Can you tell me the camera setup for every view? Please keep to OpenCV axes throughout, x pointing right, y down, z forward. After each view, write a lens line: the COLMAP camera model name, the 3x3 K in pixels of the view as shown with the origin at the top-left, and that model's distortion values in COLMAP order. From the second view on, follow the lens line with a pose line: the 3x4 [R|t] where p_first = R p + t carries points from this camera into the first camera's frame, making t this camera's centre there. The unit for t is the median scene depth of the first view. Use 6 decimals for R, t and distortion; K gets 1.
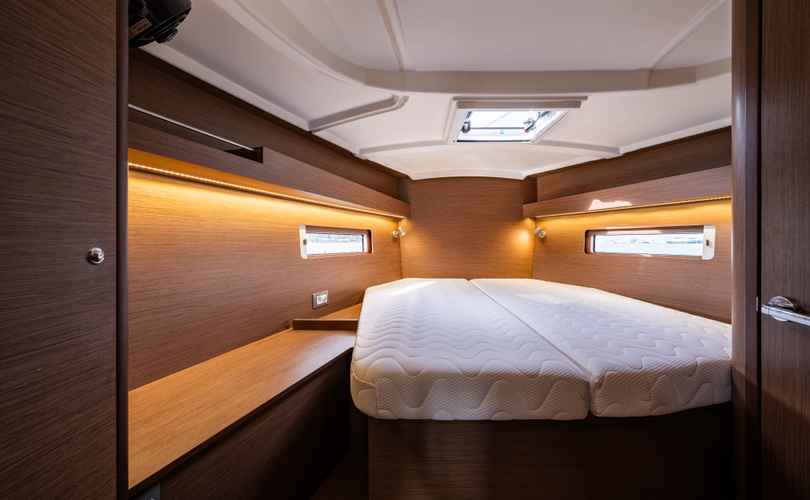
lens RADIAL K [[326.0, 0, 405.0], [0, 326.0, 250.0], [0, 0, 1]] dist [-0.000513, -0.000083]
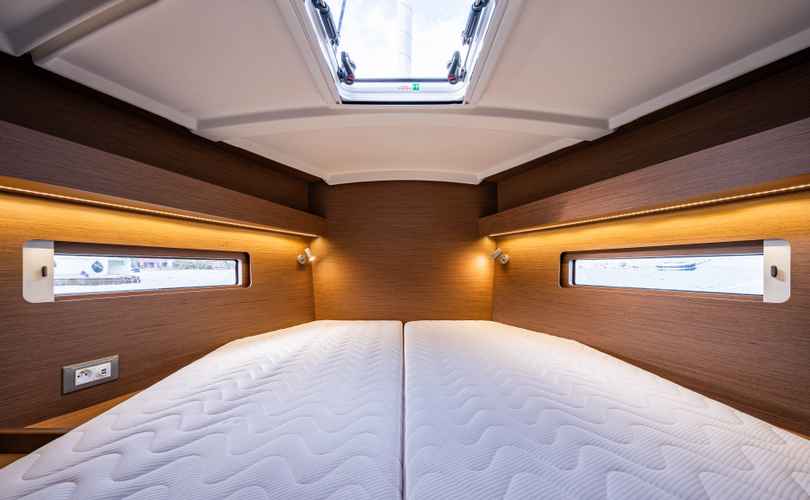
lens RADIAL K [[322.9, 0, 406.0], [0, 322.9, 266.6], [0, 0, 1]] dist [0.001532, 0.000234]
pose [[0.999621, -0.001903, 0.027461, 0.204833], [0.002725, 0.999548, -0.029926, -0.011286], [-0.027392, 0.029990, 0.999175, 0.325135]]
